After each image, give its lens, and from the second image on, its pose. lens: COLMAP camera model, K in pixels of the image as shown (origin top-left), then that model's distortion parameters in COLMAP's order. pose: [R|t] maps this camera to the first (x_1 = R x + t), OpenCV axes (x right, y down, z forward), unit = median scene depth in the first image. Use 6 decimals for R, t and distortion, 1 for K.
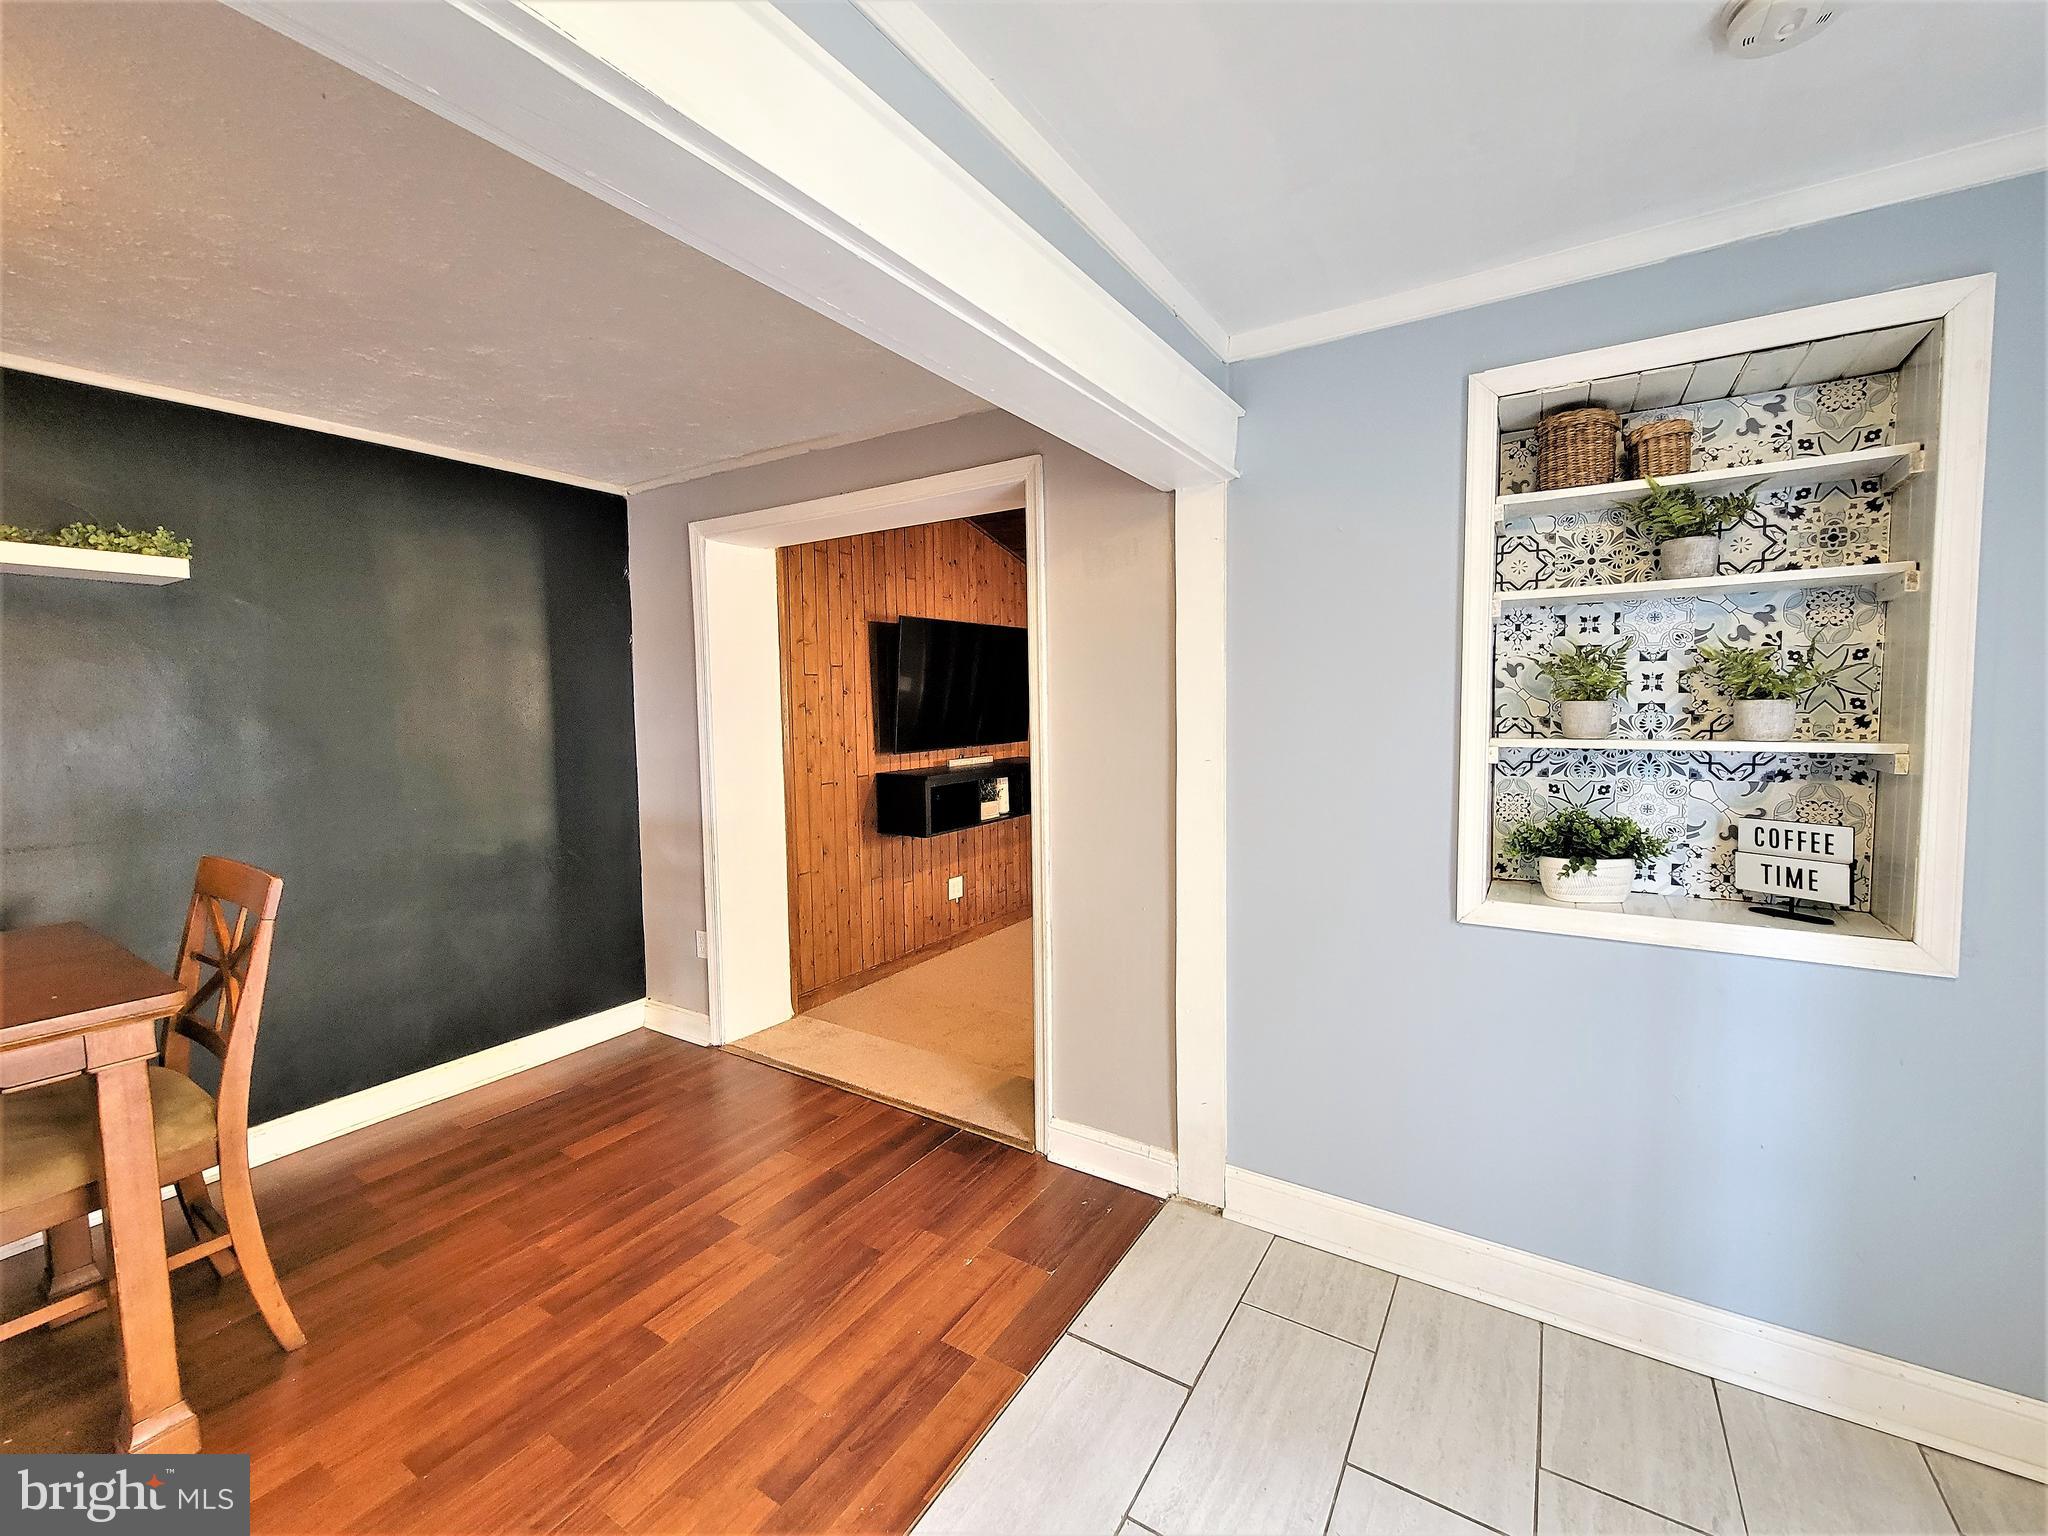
lens RADIAL K [[842.0, 0, 1039.5], [0, 842.0, 752.9], [0, 0, 1]] dist [-0.004253, 0.000686]
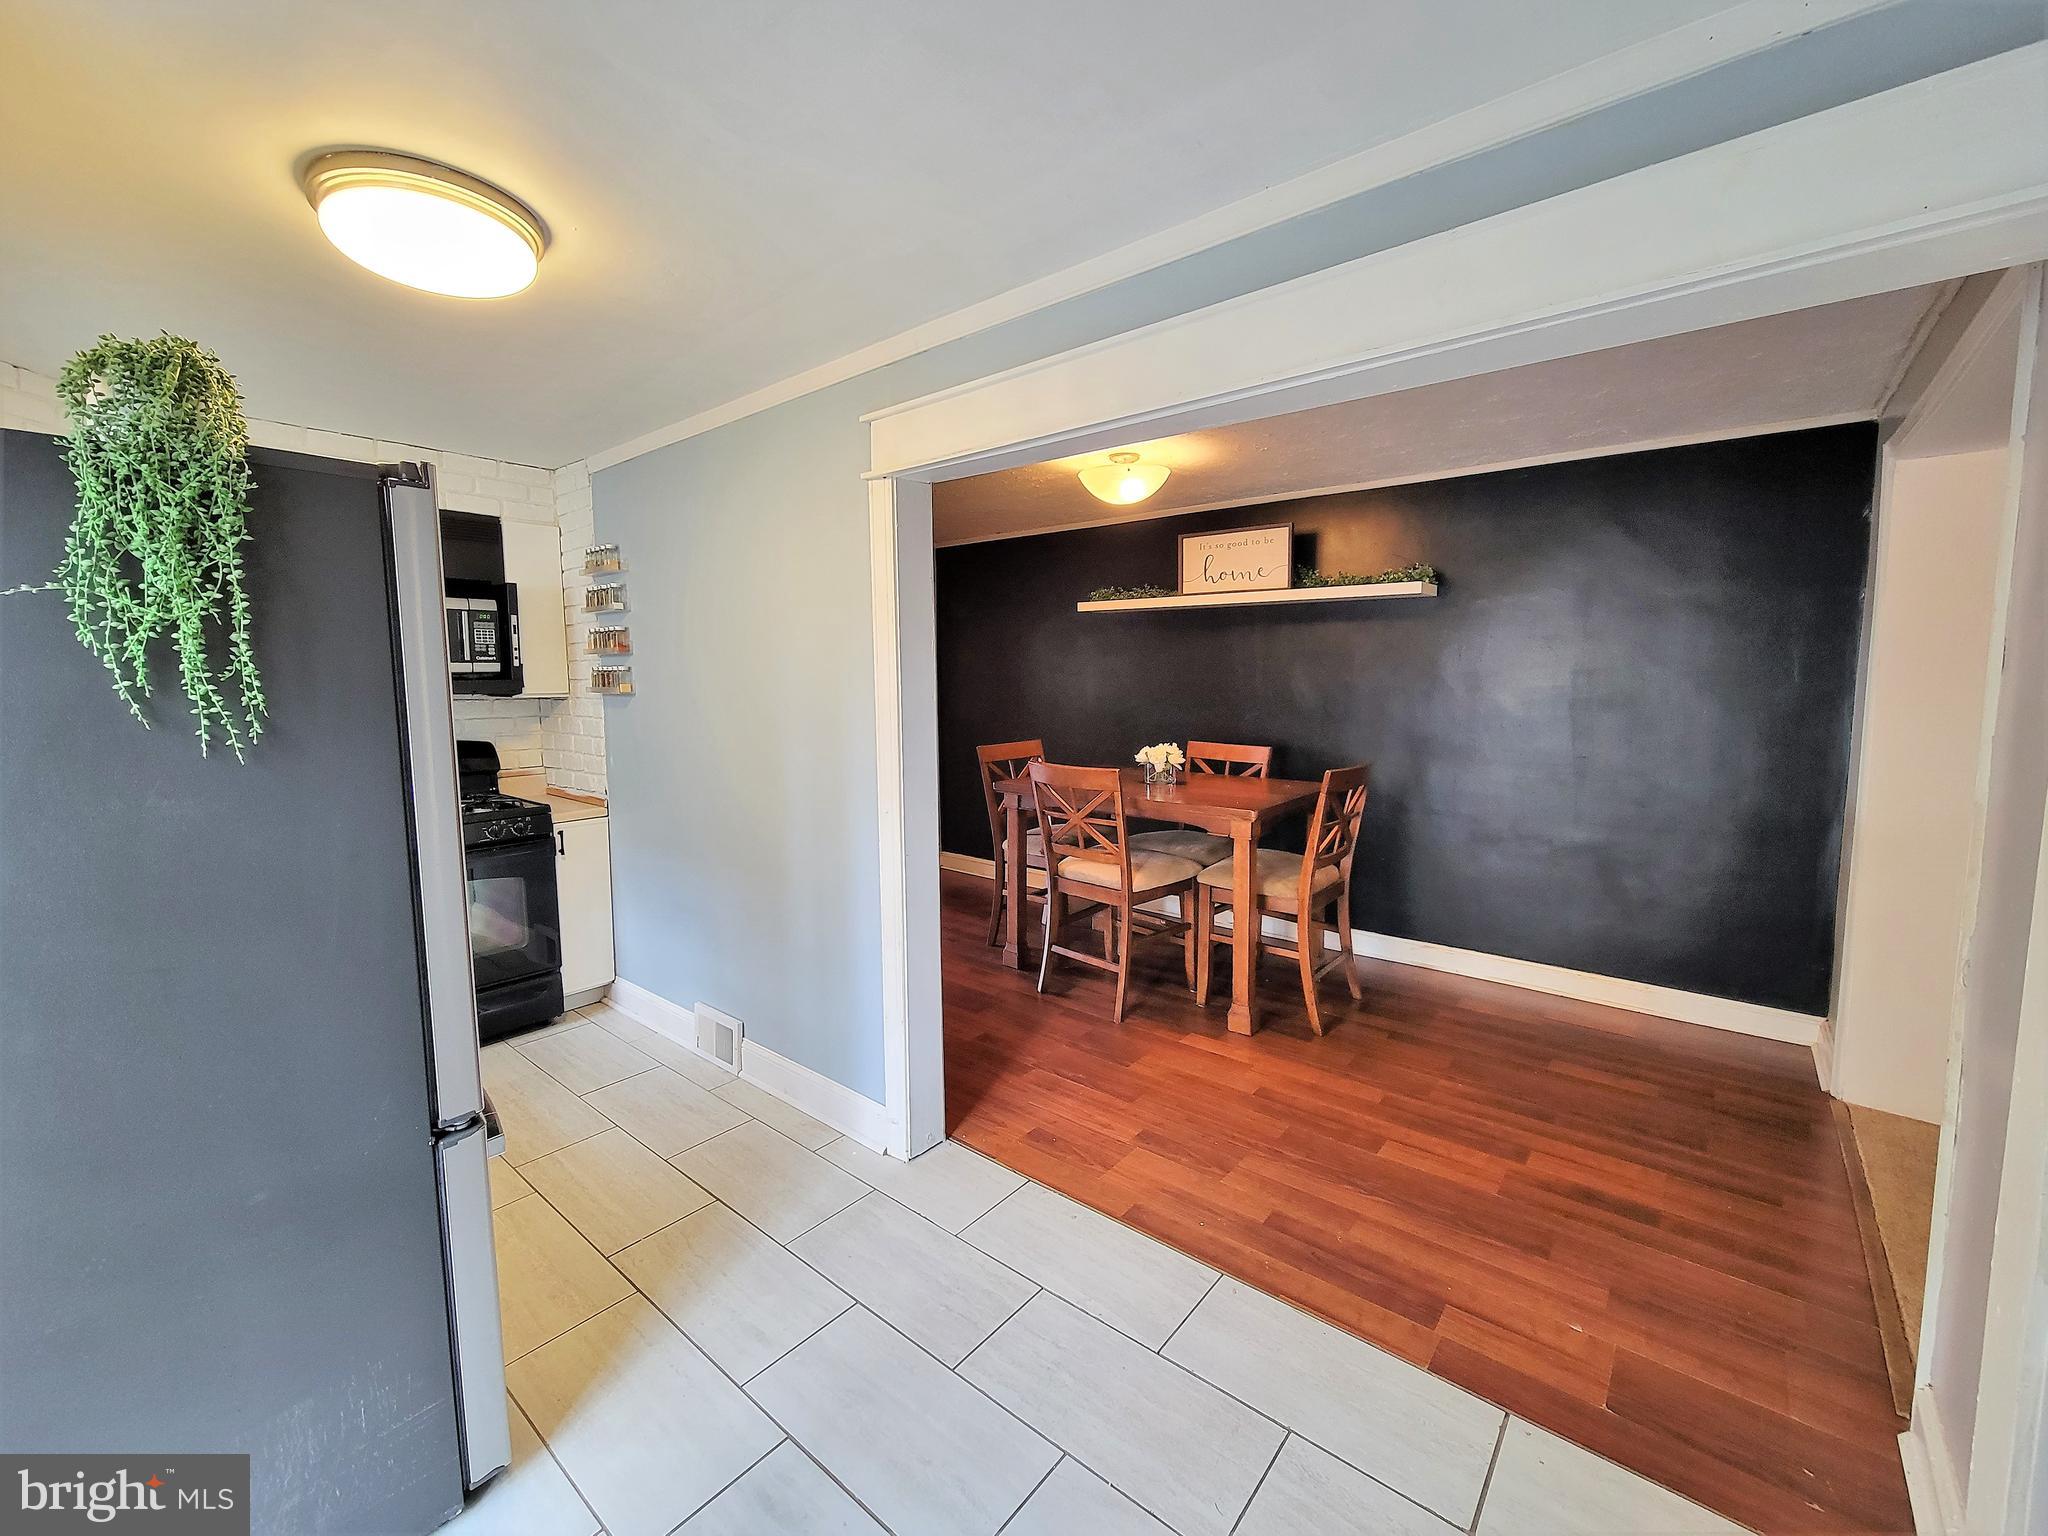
lens RADIAL K [[842.0, 0, 1038.7], [0, 842.0, 765.7], [0, 0, 1]] dist [-0.004253, 0.000686]
pose [[-0.143801, 0.120163, -0.982284, 0.869561], [-0.046241, 0.990700, 0.127962, -0.065940], [0.988526, 0.063823, -0.136907, 0.588331]]
